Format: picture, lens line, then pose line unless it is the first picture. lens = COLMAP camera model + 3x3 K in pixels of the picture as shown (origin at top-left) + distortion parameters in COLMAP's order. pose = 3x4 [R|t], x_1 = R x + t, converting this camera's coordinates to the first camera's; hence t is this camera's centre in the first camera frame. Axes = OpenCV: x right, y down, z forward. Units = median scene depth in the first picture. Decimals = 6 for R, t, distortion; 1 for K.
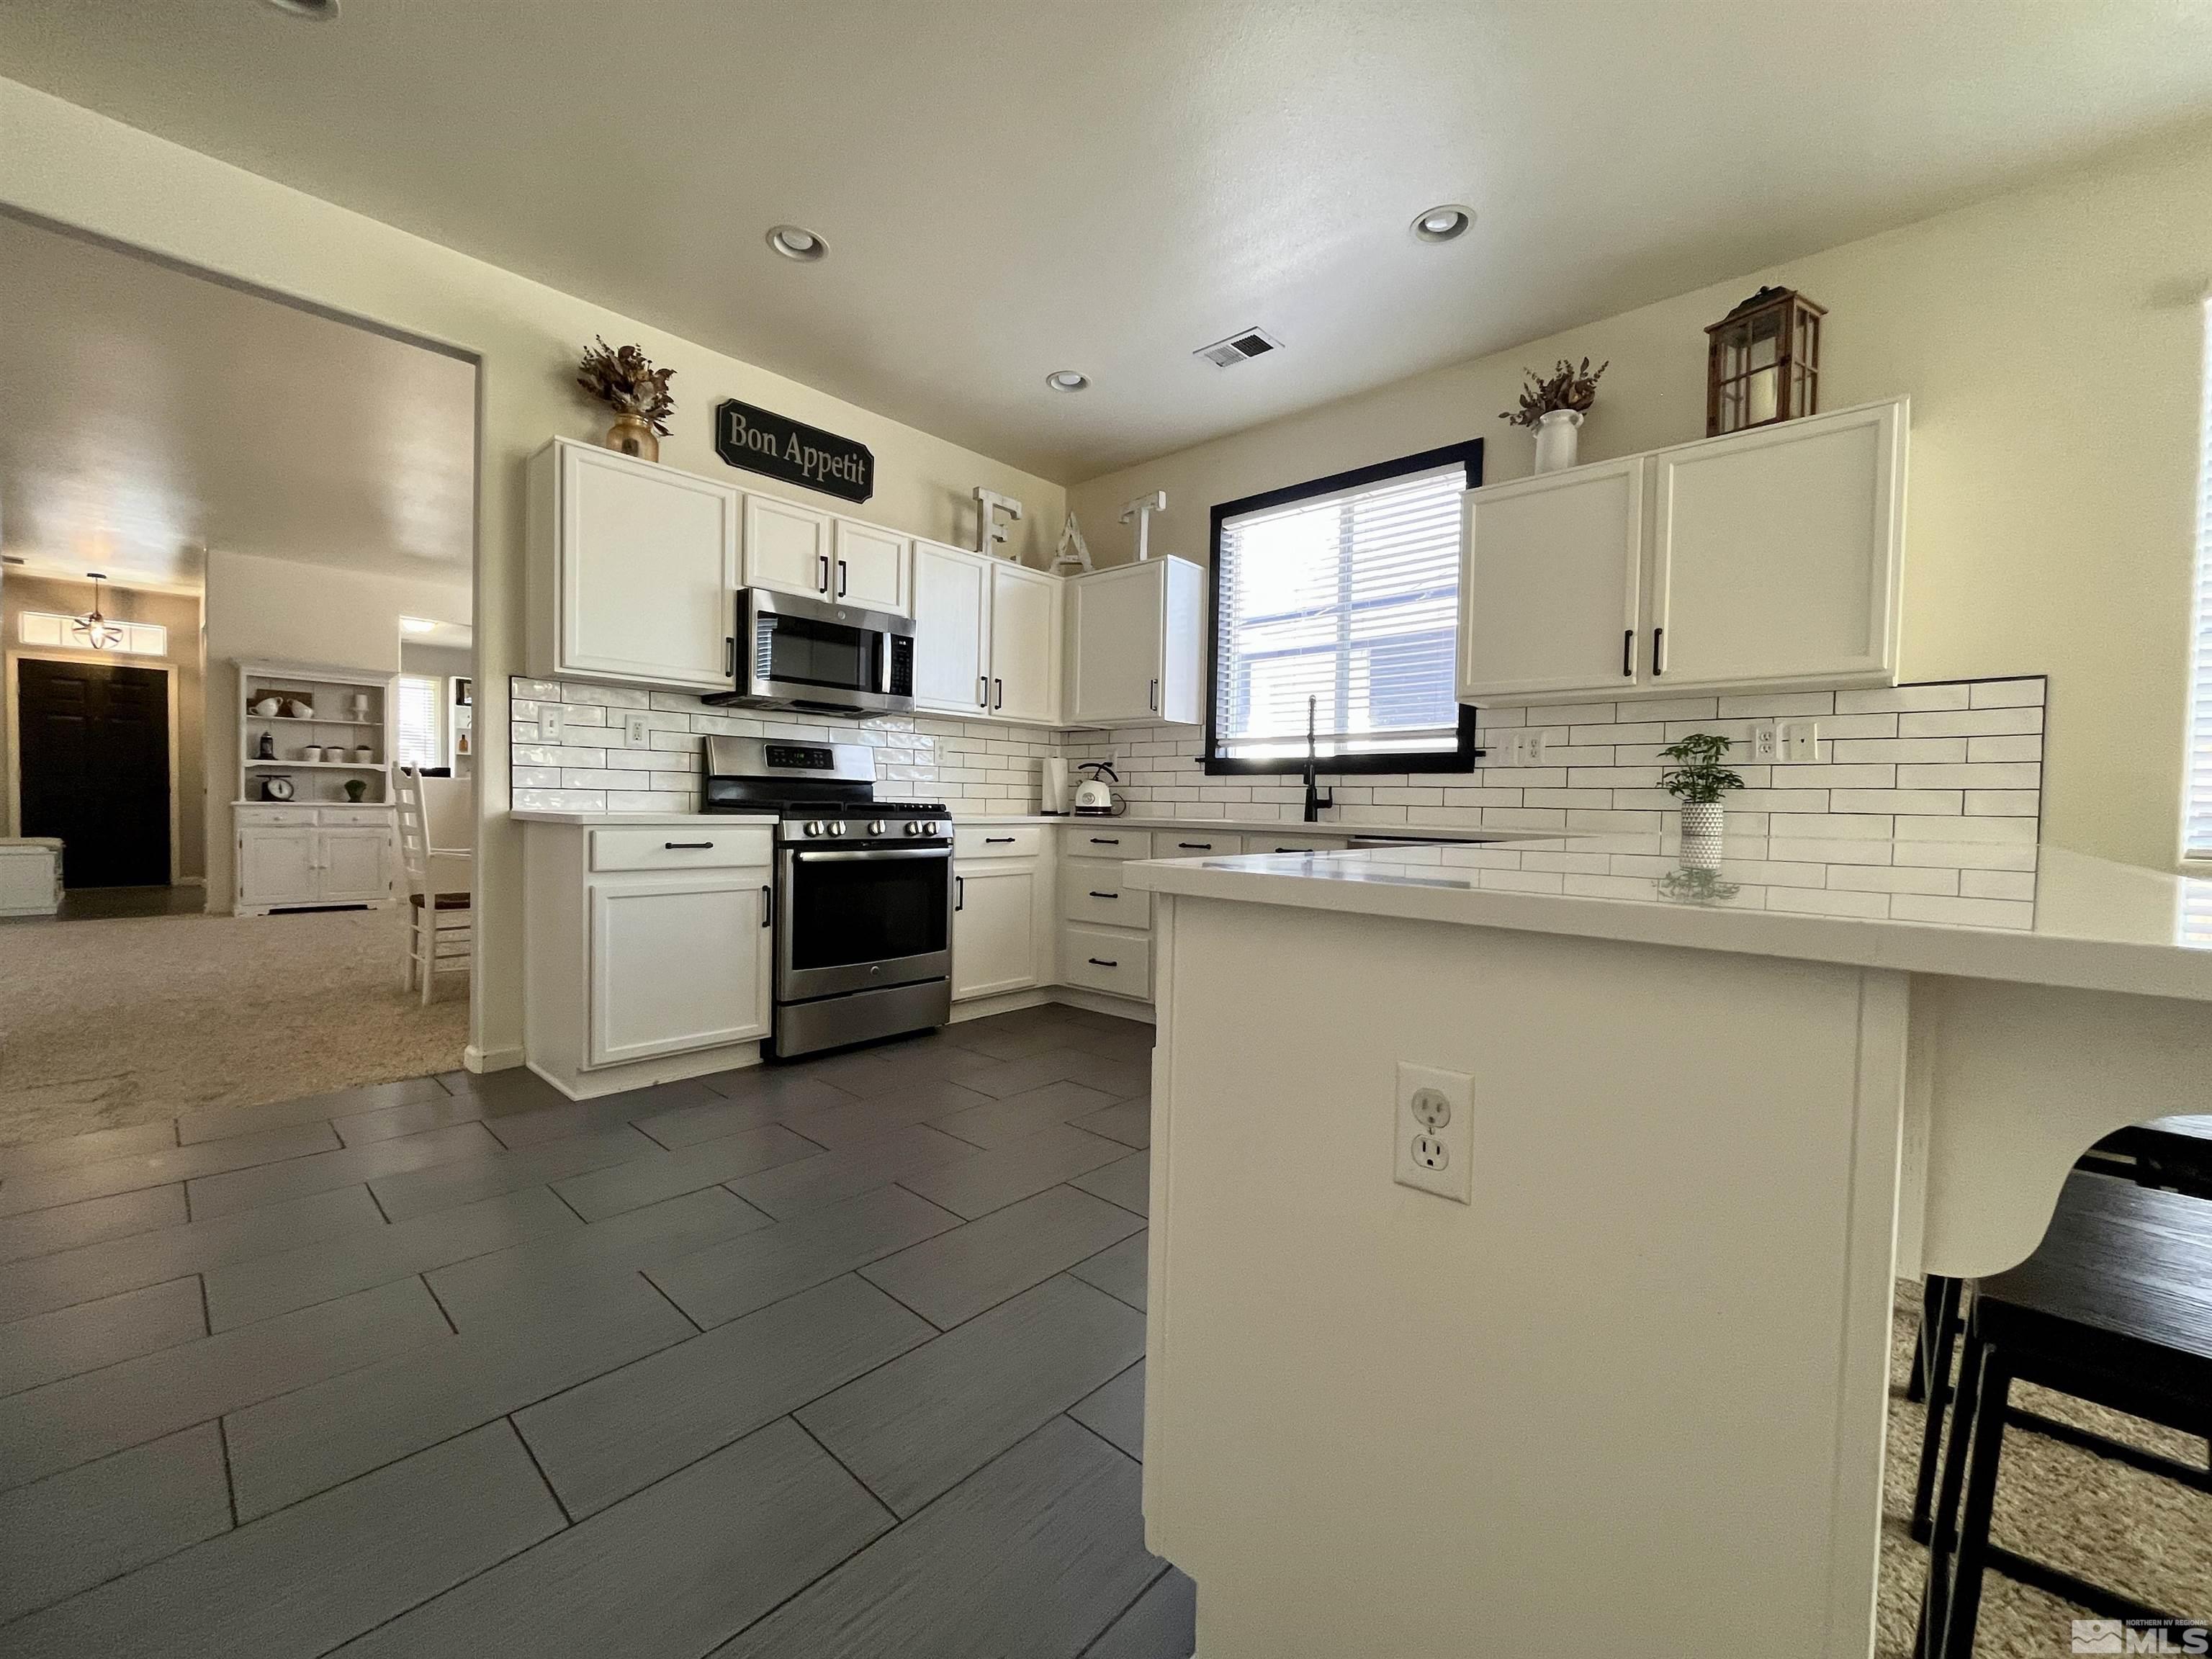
lens RADIAL K [[901.1, 0, 1104.6], [0, 901.1, 830.1], [0, 0, 1]] dist [-0.003361, 0.000465]
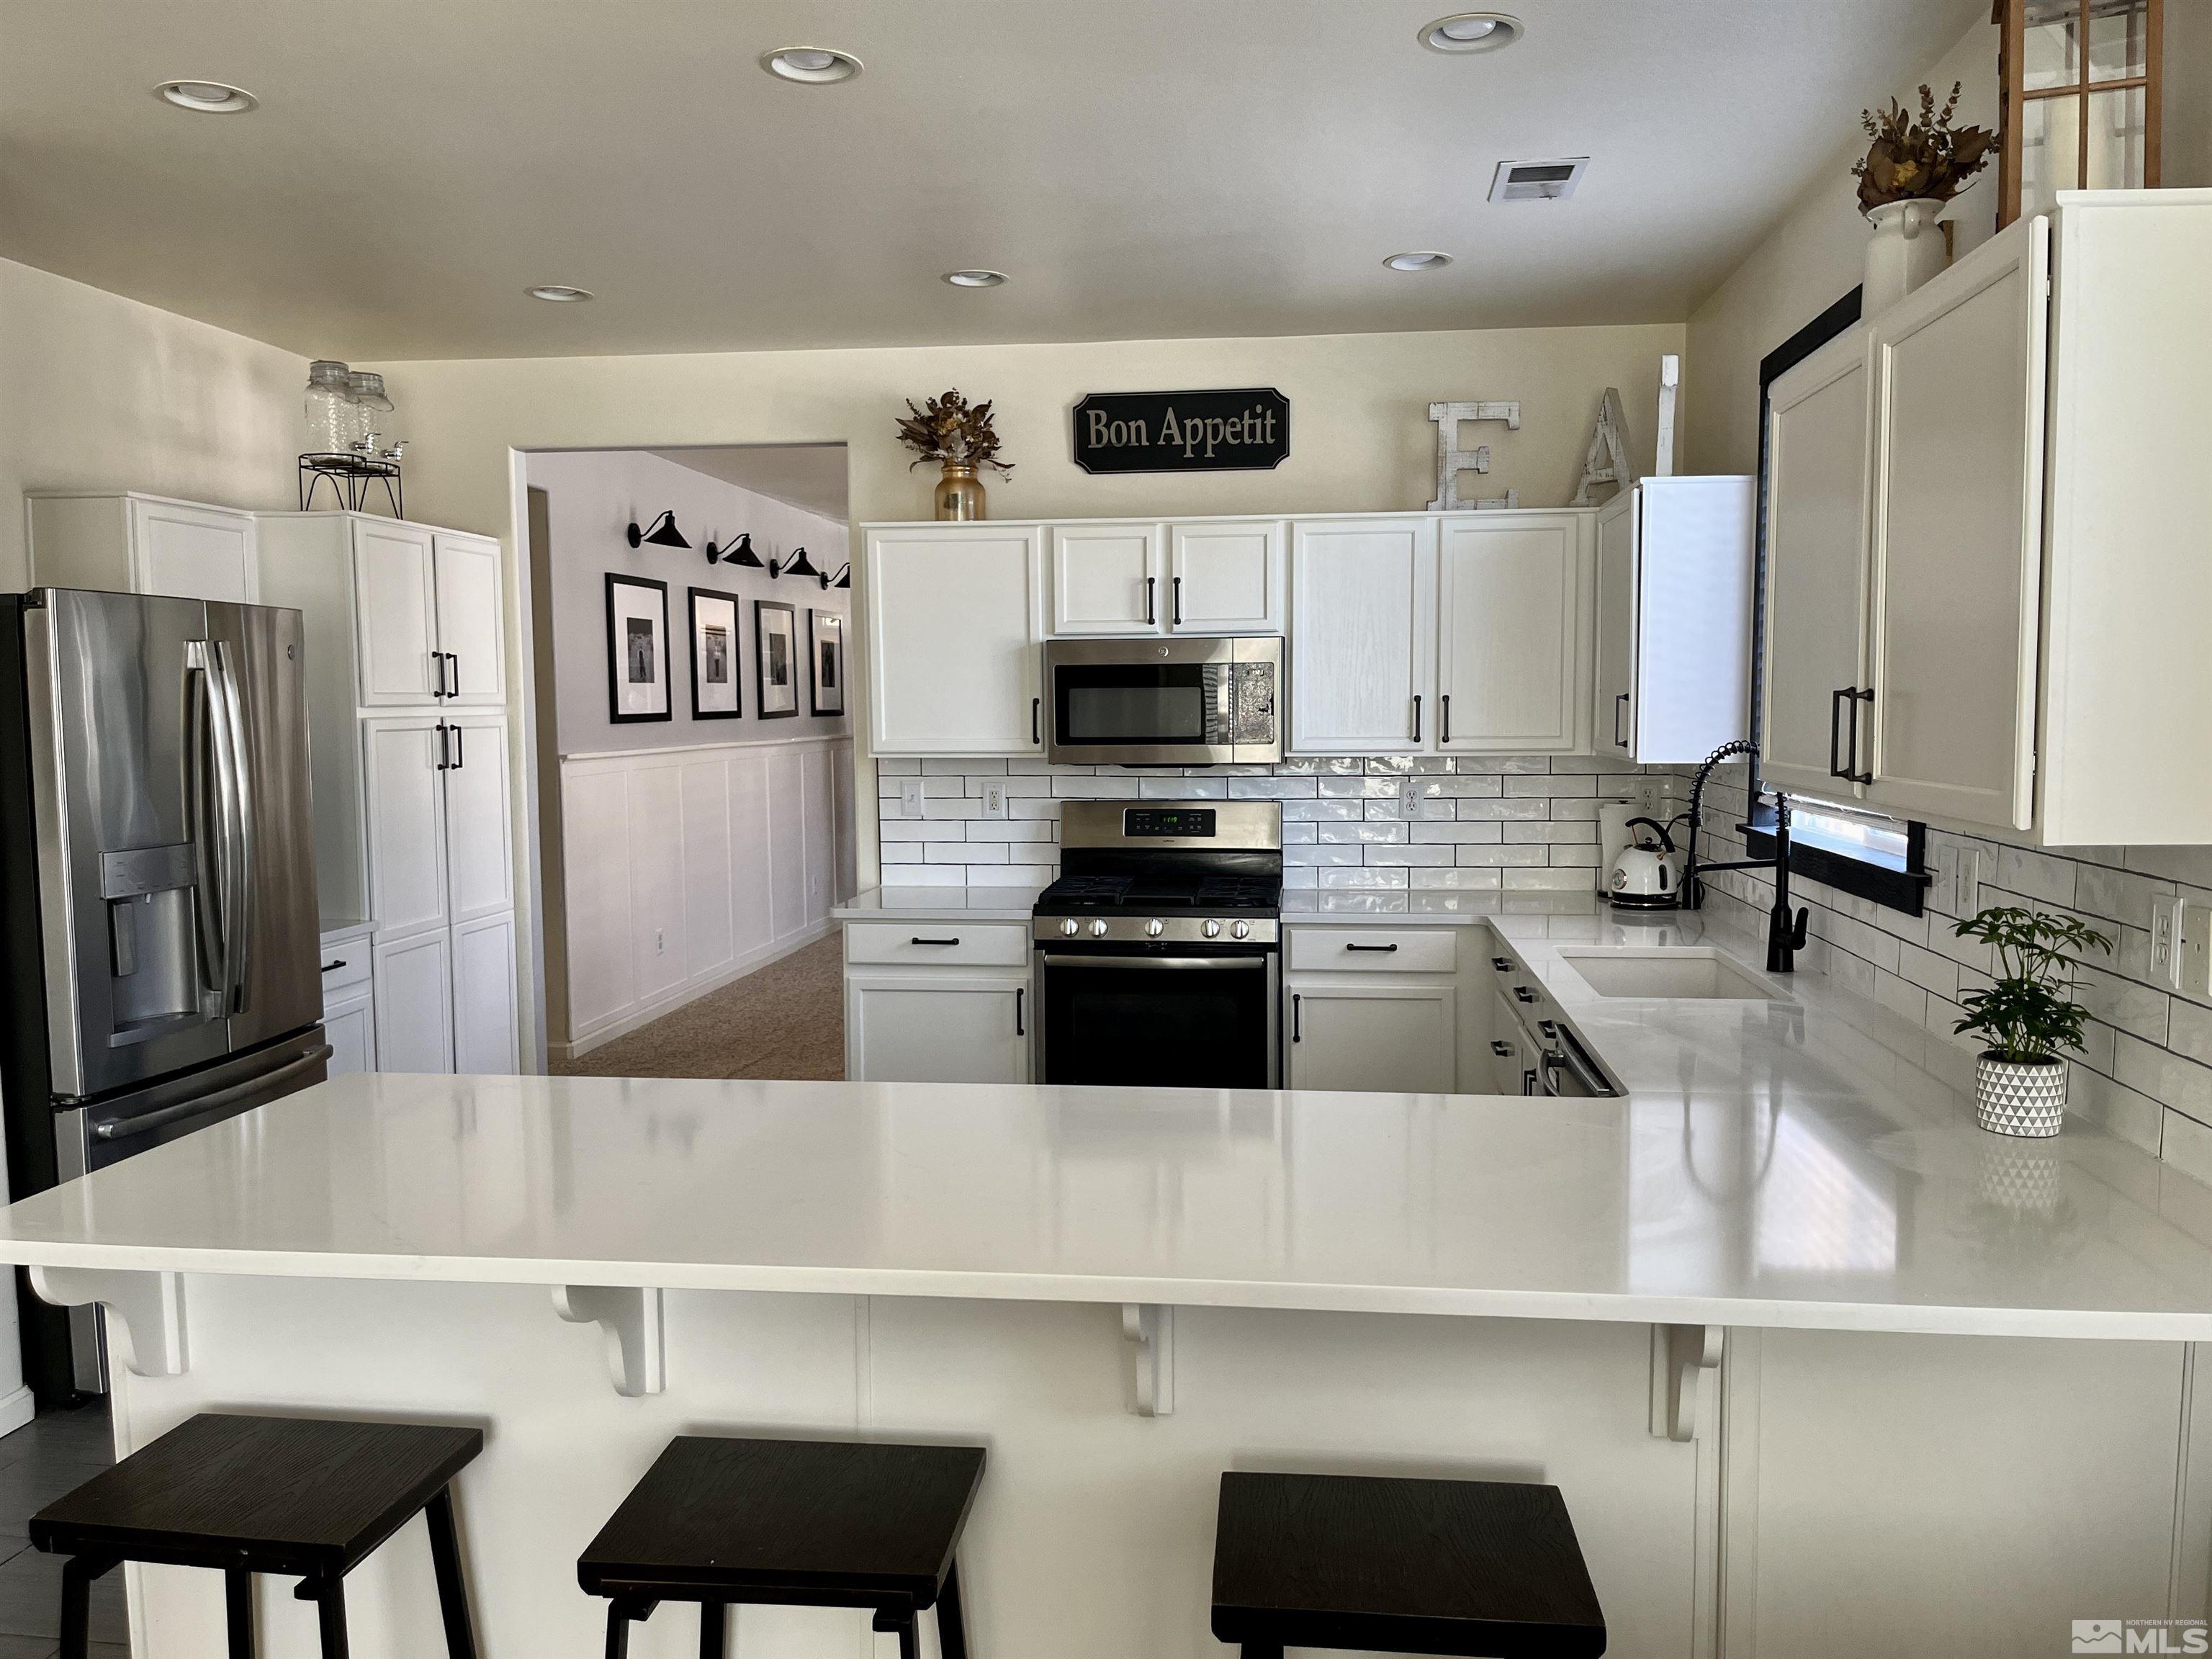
lens RADIAL K [[1674.4, 0, 1110.7], [0, 1674.4, 850.5], [0, 0, 1]] dist [0.061710, -0.089888]
pose [[0.577542, 0.050146, -0.814819, 0.748060], [-0.005826, 0.998339, 0.057310, -0.125186], [0.816340, -0.028352, 0.576876, 0.092387]]
